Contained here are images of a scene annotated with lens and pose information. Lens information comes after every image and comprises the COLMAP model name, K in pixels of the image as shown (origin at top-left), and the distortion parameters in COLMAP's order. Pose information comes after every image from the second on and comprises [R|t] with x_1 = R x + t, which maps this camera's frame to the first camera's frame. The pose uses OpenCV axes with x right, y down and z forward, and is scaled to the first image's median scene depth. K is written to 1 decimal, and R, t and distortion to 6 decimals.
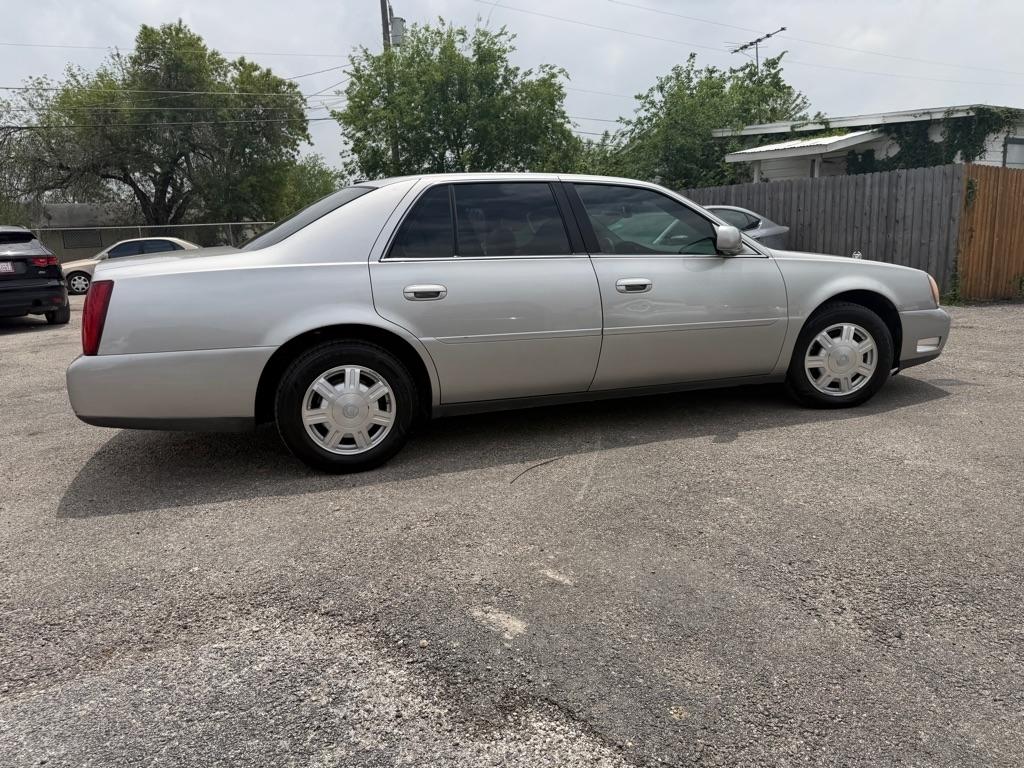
lens RADIAL K [[721.9, 0, 516.0], [0, 721.9, 373.6], [0, 0, 1]] dist [0.024441, -0.035048]
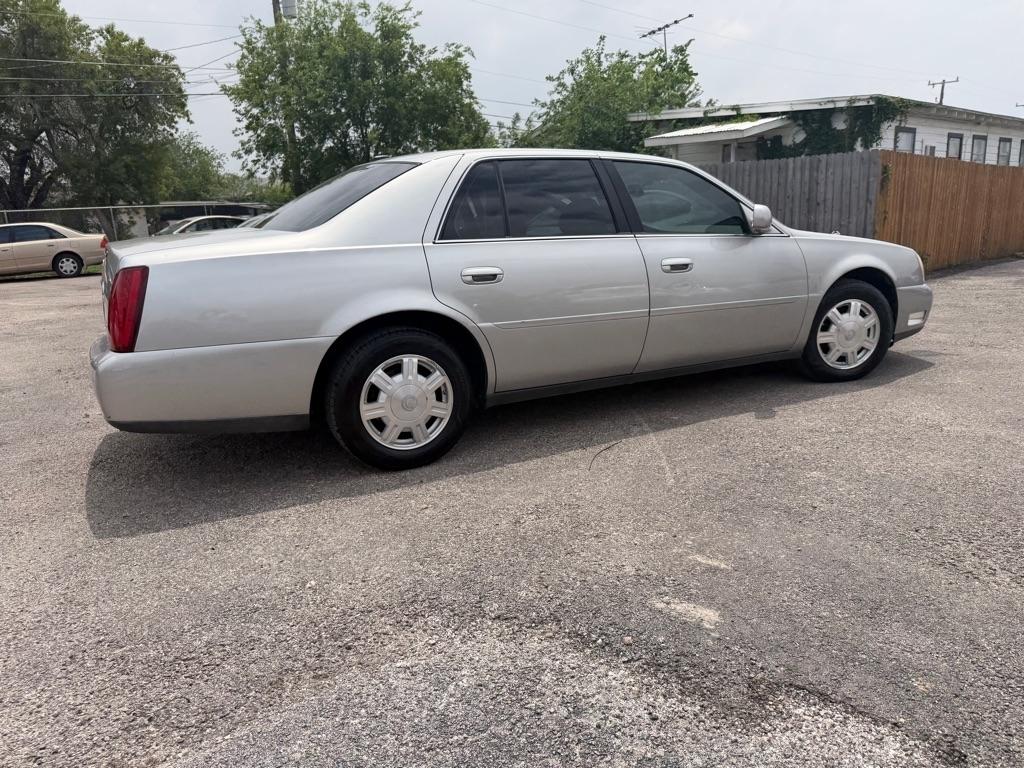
lens RADIAL K [[721.5, 0, 522.2], [0, 721.5, 381.7], [0, 0, 1]] dist [0.027360, -0.039176]
pose [[0.987054, -0.038049, 0.155811, -0.046123], [0.033142, 0.998873, 0.033975, -0.000649], [-0.156928, -0.028371, 0.987202, 0.010146]]
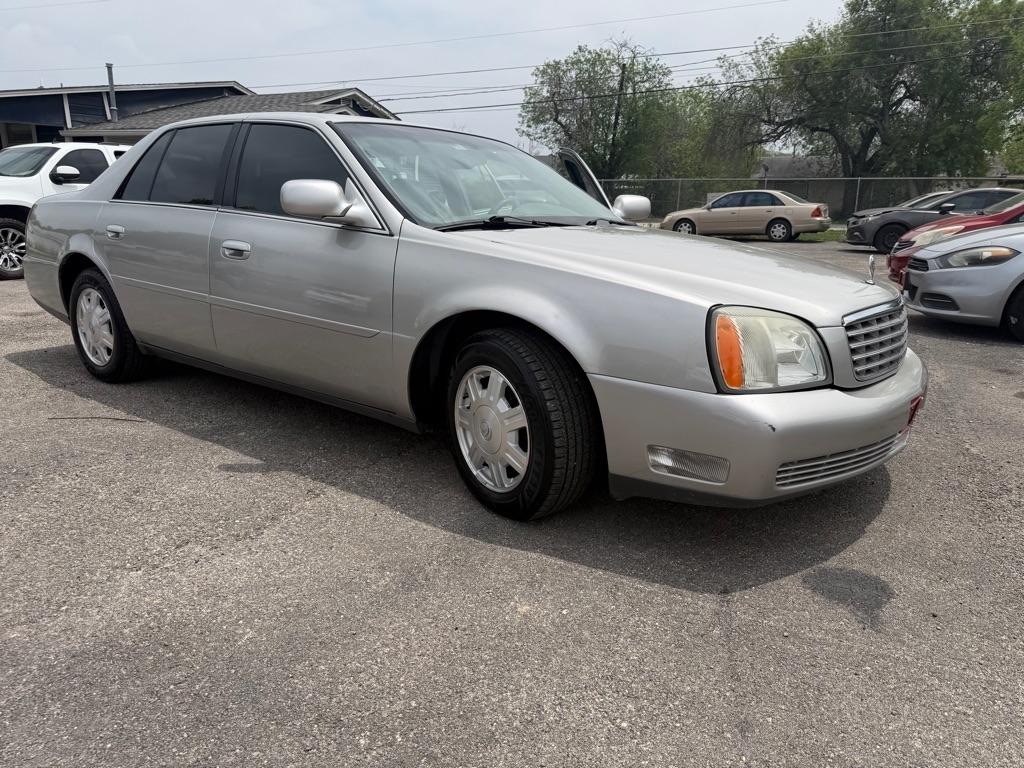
lens RADIAL K [[741.1, 0, 526.7], [0, 741.1, 368.7], [0, 0, 1]] dist [0.004321, -0.007295]
pose [[0.565523, 0.228979, -0.792309, 0.231166], [-0.191188, 0.970913, 0.144132, -0.038908], [0.802266, 0.069970, 0.592852, 0.172308]]
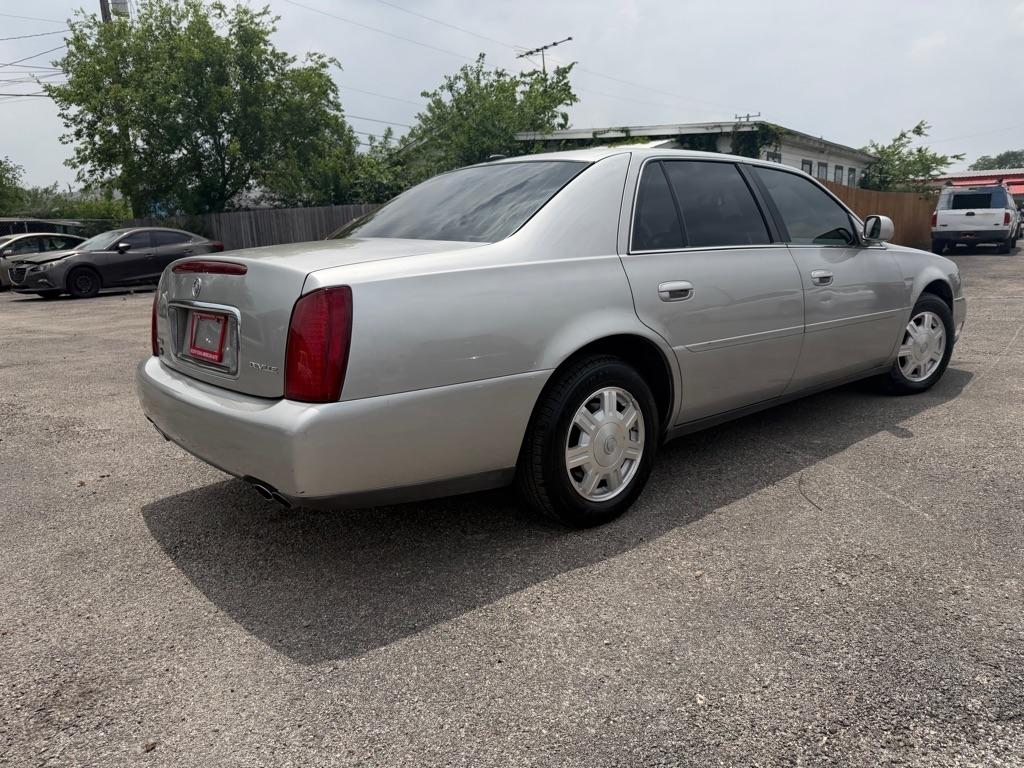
lens RADIAL K [[721.5, 0, 522.2], [0, 721.5, 381.7], [0, 0, 1]] dist [0.027360, -0.039176]
pose [[0.924617, -0.074681, 0.373506, -0.121749], [0.072755, 0.997164, 0.019272, -0.007838], [-0.373886, 0.009355, 0.927427, 0.062041]]
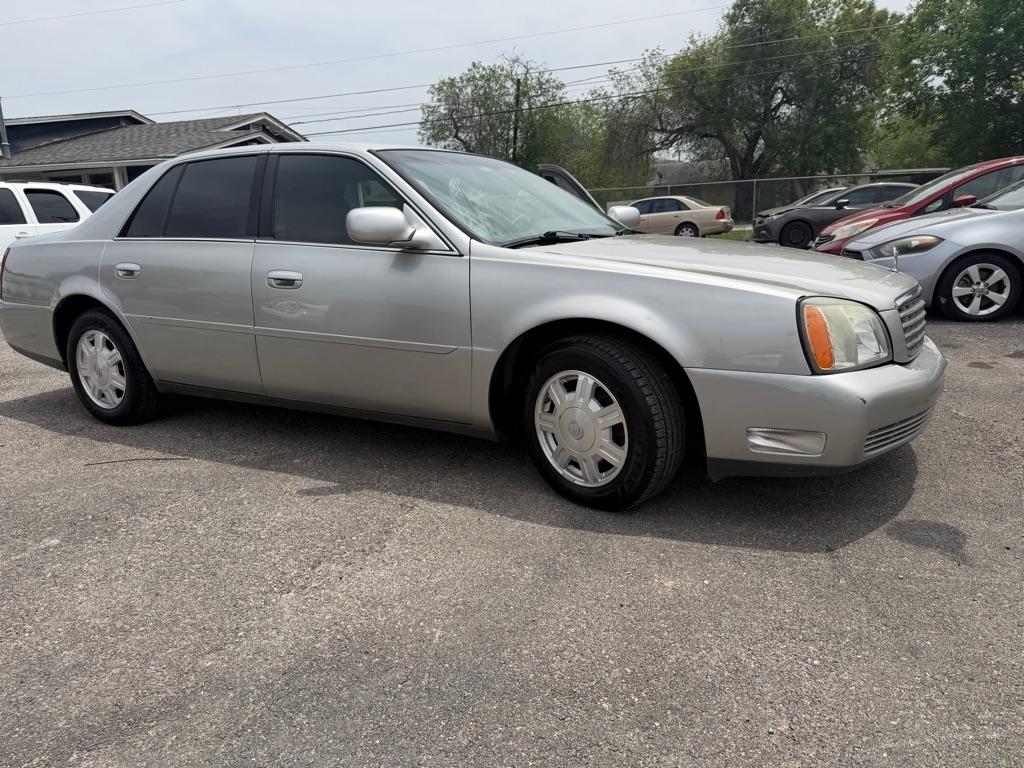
lens RADIAL K [[735.6, 0, 528.2], [0, 735.6, 380.7], [0, 0, 1]] dist [0.025007, -0.041398]
pose [[0.677117, 0.176050, -0.714506, 0.216335], [-0.127731, 0.984340, 0.121488, -0.032547], [0.724705, 0.009003, 0.689001, 0.138291]]
